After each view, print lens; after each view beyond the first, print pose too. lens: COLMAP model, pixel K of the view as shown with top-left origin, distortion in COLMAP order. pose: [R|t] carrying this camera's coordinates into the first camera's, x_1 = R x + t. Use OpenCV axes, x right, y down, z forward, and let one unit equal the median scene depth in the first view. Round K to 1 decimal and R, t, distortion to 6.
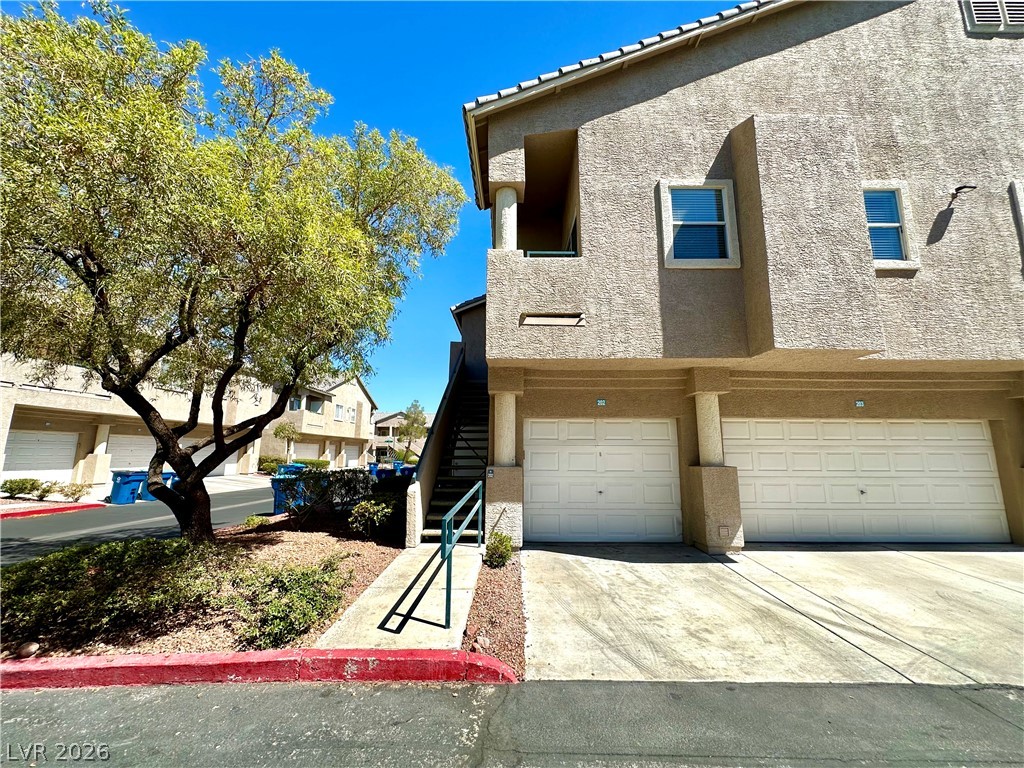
lens RADIAL K [[412.1, 0, 513.0], [0, 412.1, 383.1], [0, 0, 1]] dist [0.001639, 0.000037]
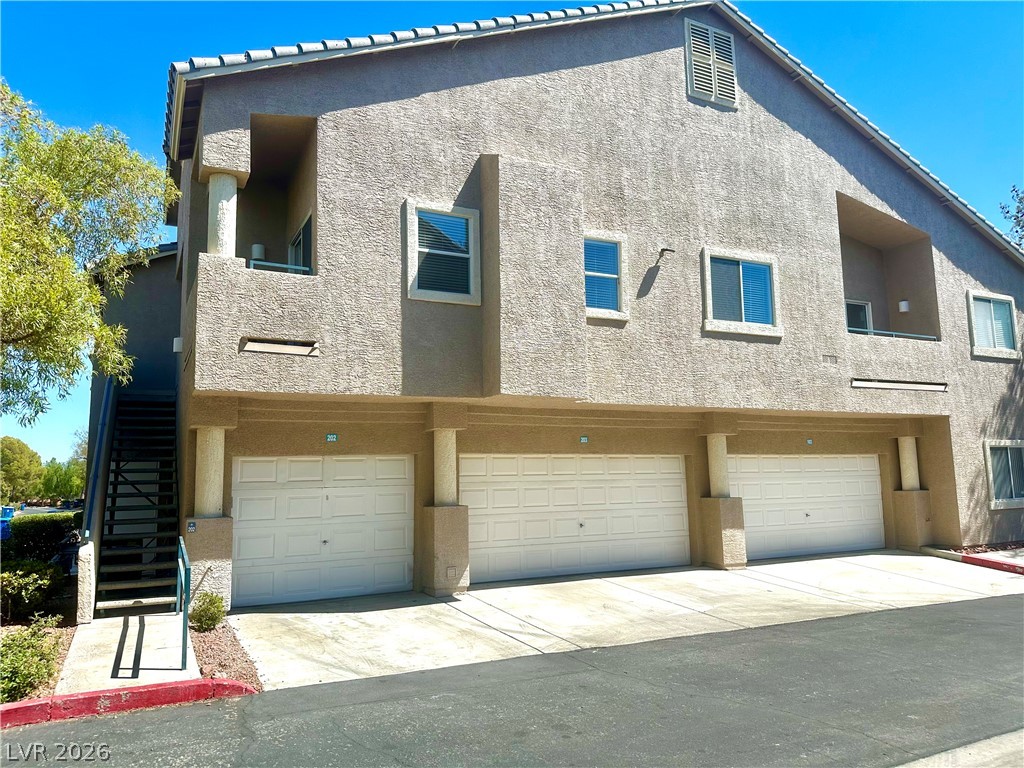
lens RADIAL K [[778.7, 0, 522.4], [0, 778.7, 378.4], [0, 0, 1]] dist [0.067766, -0.062985]
pose [[0.891363, 0.035433, 0.451902, -0.183296], [-0.052206, 0.998331, 0.024696, -0.146235], [-0.450273, -0.045605, 0.891726, -0.670235]]
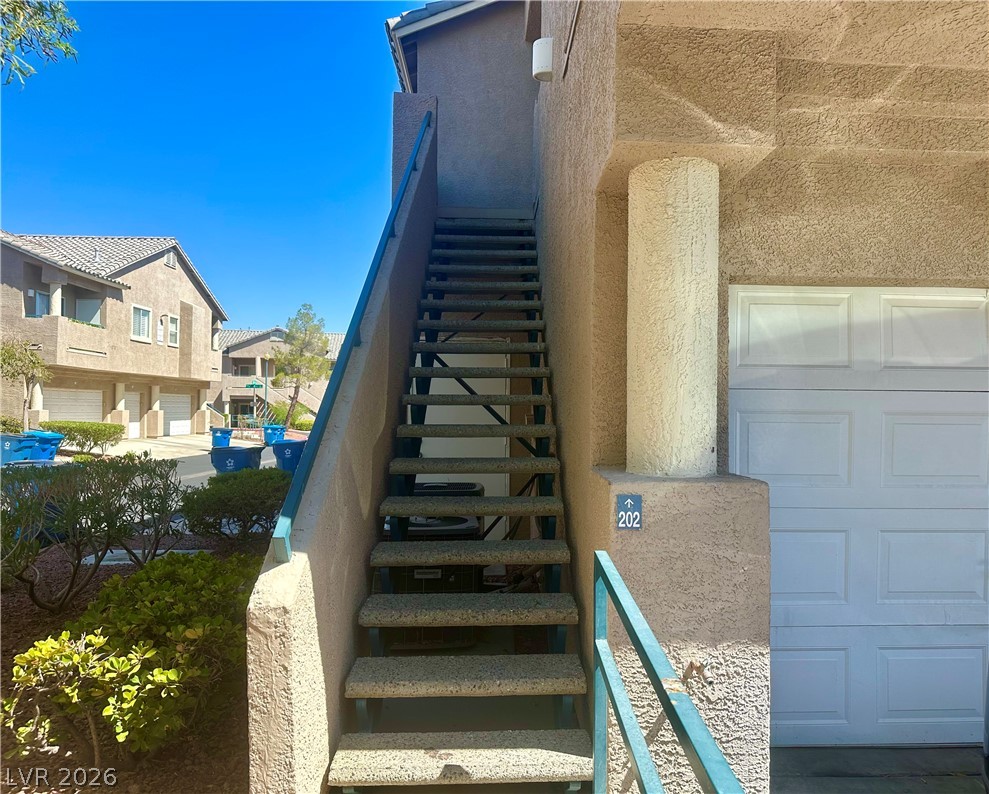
lens RADIAL K [[698.4, 0, 504.7], [0, 698.4, 397.3], [0, 0, 1]] dist [0.025355, -0.001205]
pose [[0.999145, 0.004757, 0.041057, -0.135430], [-0.010934, 0.988384, 0.151584, 0.099161], [-0.039859, -0.151903, 0.987591, 0.624858]]
